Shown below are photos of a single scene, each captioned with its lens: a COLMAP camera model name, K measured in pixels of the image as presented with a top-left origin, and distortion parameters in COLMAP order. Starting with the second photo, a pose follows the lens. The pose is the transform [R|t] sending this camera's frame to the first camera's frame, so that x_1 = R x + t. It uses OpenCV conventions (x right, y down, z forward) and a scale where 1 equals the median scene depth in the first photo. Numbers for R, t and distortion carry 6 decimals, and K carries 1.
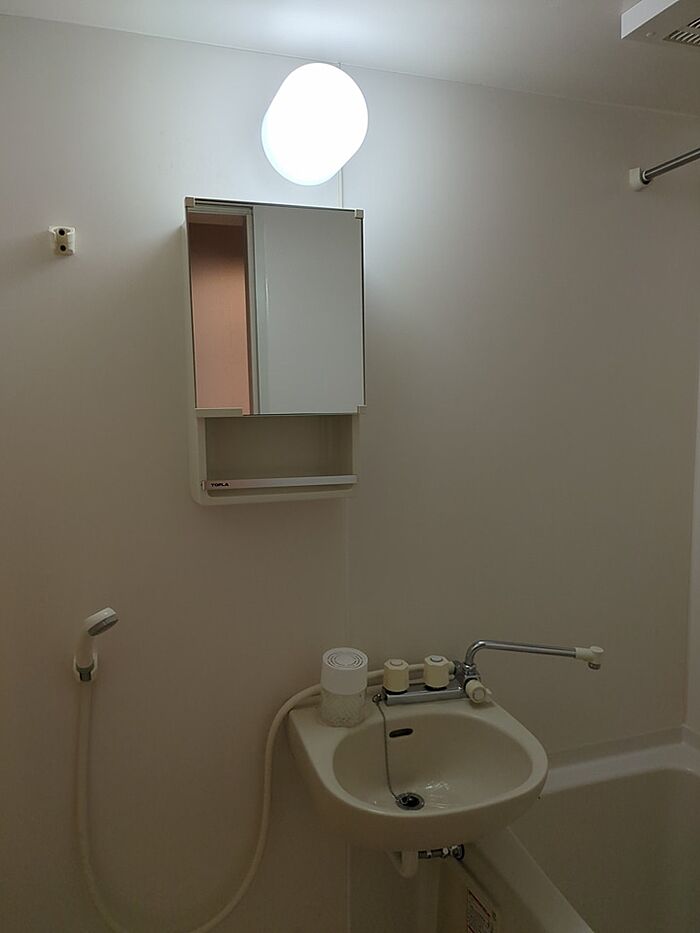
lens RADIAL K [[705.5, 0, 353.3], [0, 705.5, 467.9], [0, 0, 1]] dist [0.039057, -0.006923]
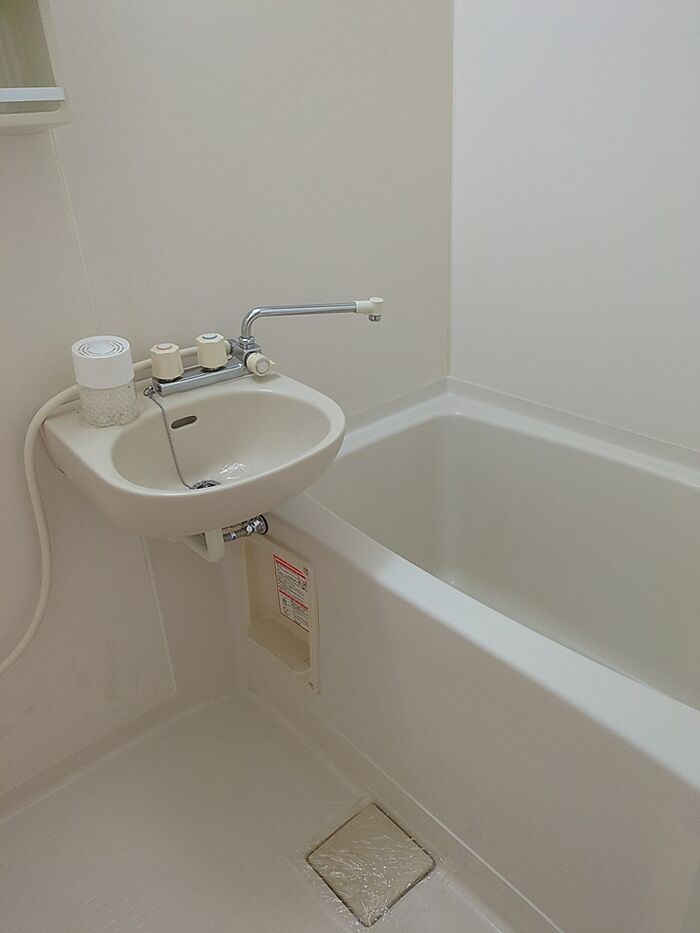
lens RADIAL K [[705.5, 0, 348.3], [0, 705.5, 468.2], [0, 0, 1]] dist [0.039057, -0.006923]
pose [[0.925565, -0.206424, 0.317363, -0.034915], [0.089815, 0.934069, 0.345613, 0.136997], [-0.367782, -0.291384, 0.883081, 0.120551]]
